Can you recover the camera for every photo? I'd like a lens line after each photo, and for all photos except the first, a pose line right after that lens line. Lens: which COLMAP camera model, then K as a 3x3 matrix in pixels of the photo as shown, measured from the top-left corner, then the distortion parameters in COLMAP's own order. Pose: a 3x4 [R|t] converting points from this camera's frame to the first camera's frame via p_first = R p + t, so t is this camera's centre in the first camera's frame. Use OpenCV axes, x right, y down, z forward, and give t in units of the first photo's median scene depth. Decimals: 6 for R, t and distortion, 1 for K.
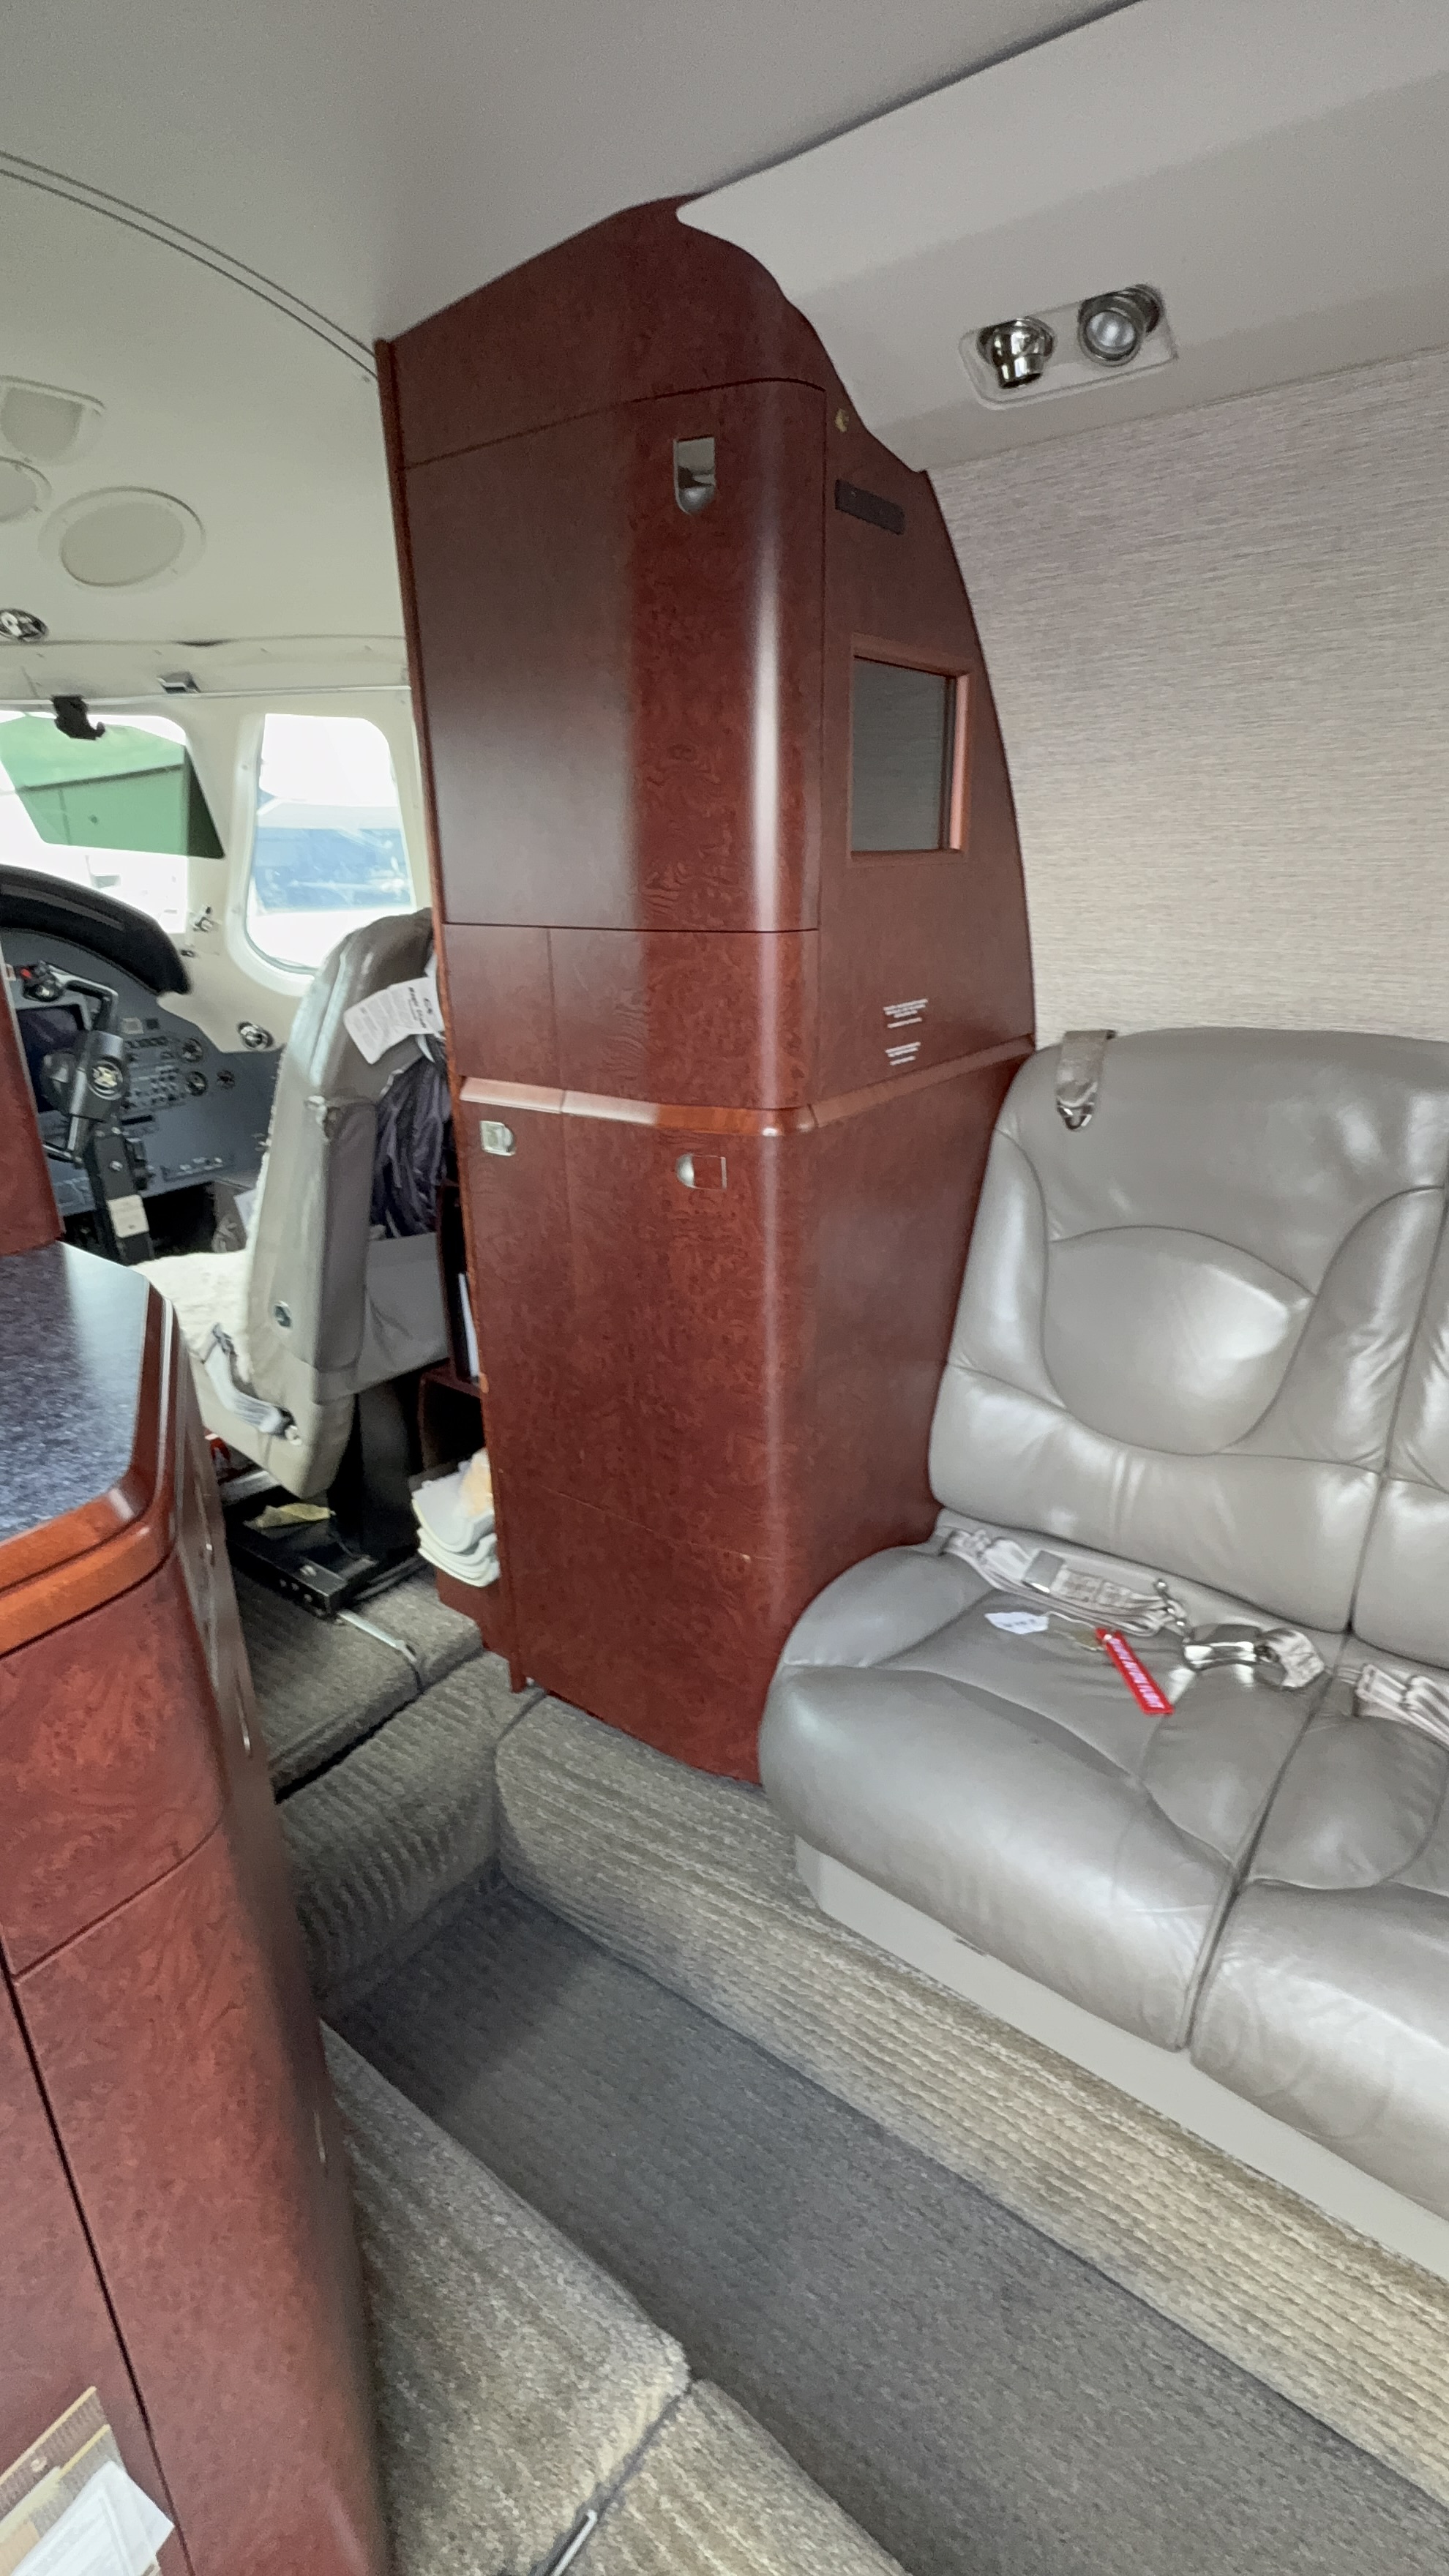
lens RADIAL K [[1175.3, 0, 725.0], [0, 1175.3, 1295.8], [0, 0, 1]] dist [-0.001319, 0.000359]
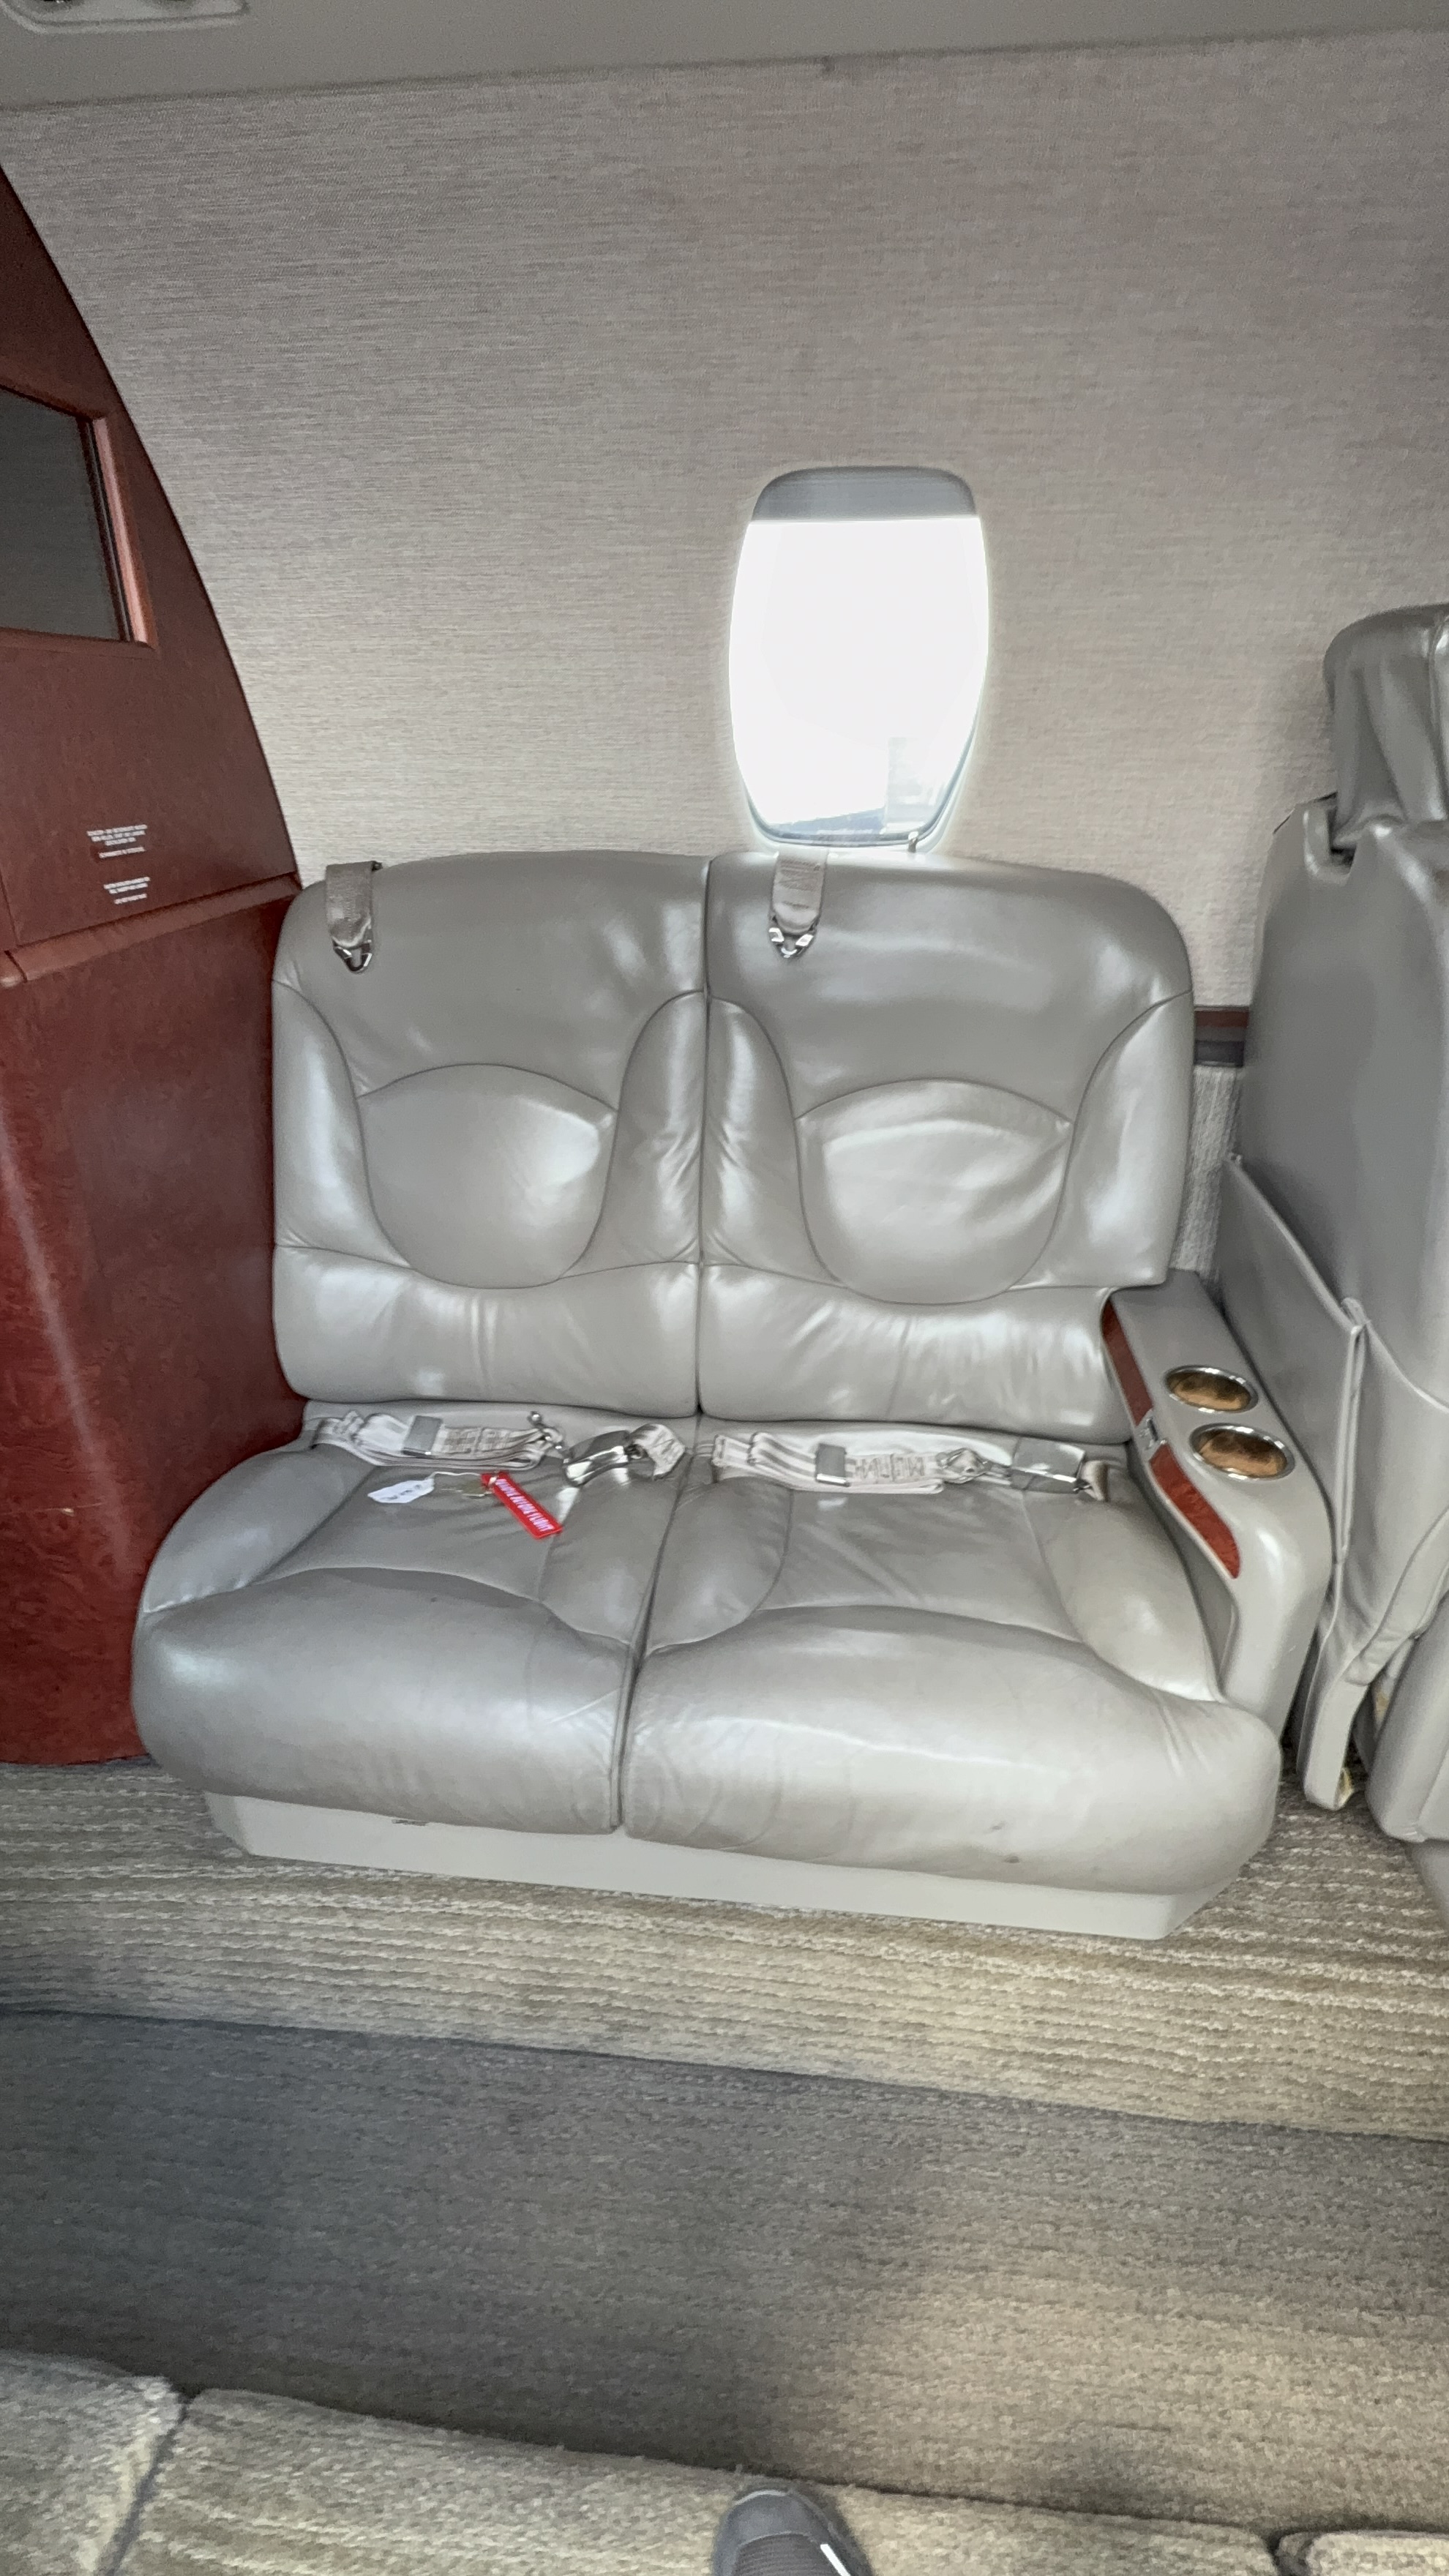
lens RADIAL K [[1175.3, 0, 725.0], [0, 1175.3, 1295.8], [0, 0, 1]] dist [-0.001319, 0.000359]
pose [[0.854167, -0.210076, 0.475675, 0.054568], [0.167009, 0.977128, 0.131640, 0.041084], [-0.492450, -0.033001, 0.869715, 0.039853]]
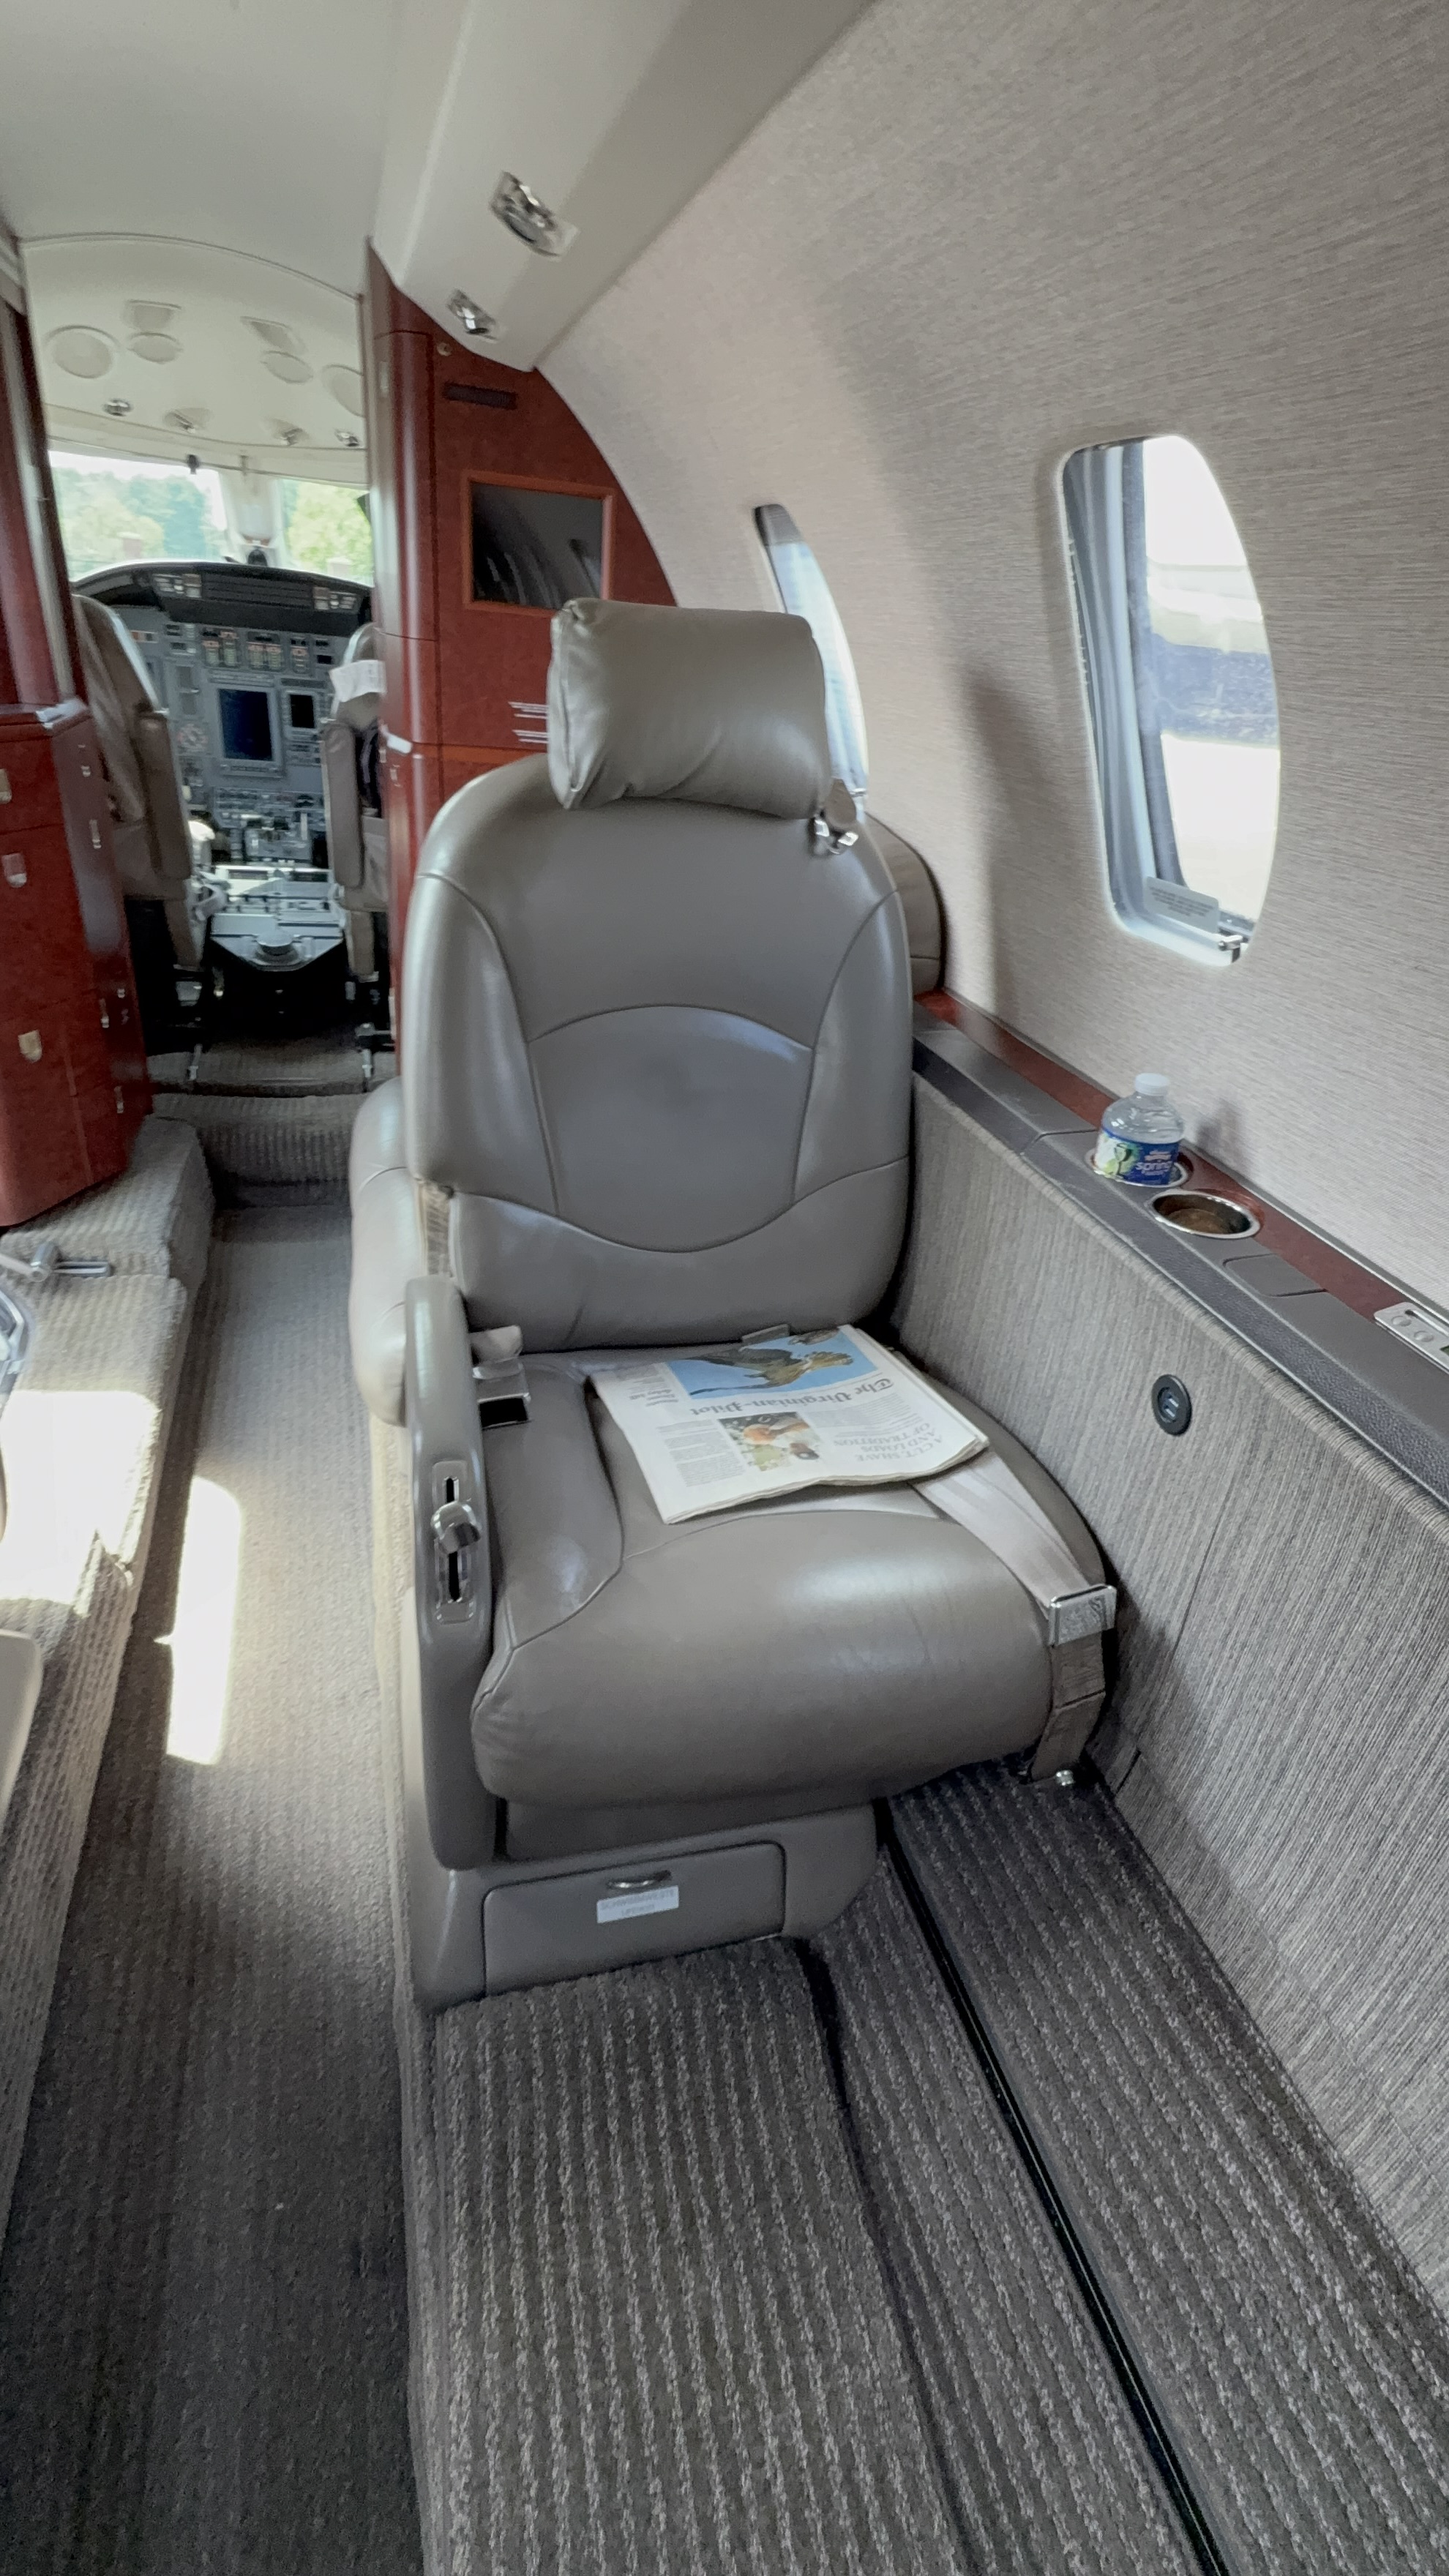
lens RADIAL K [[1175.3, 0, 725.0], [0, 1175.3, 1295.8], [0, 0, 1]] dist [-0.001319, 0.000359]
pose [[0.793732, 0.372085, -0.481189, 1.452555], [-0.305540, 0.927927, 0.213536, 0.096577], [0.525962, -0.022468, 0.850212, -0.294699]]
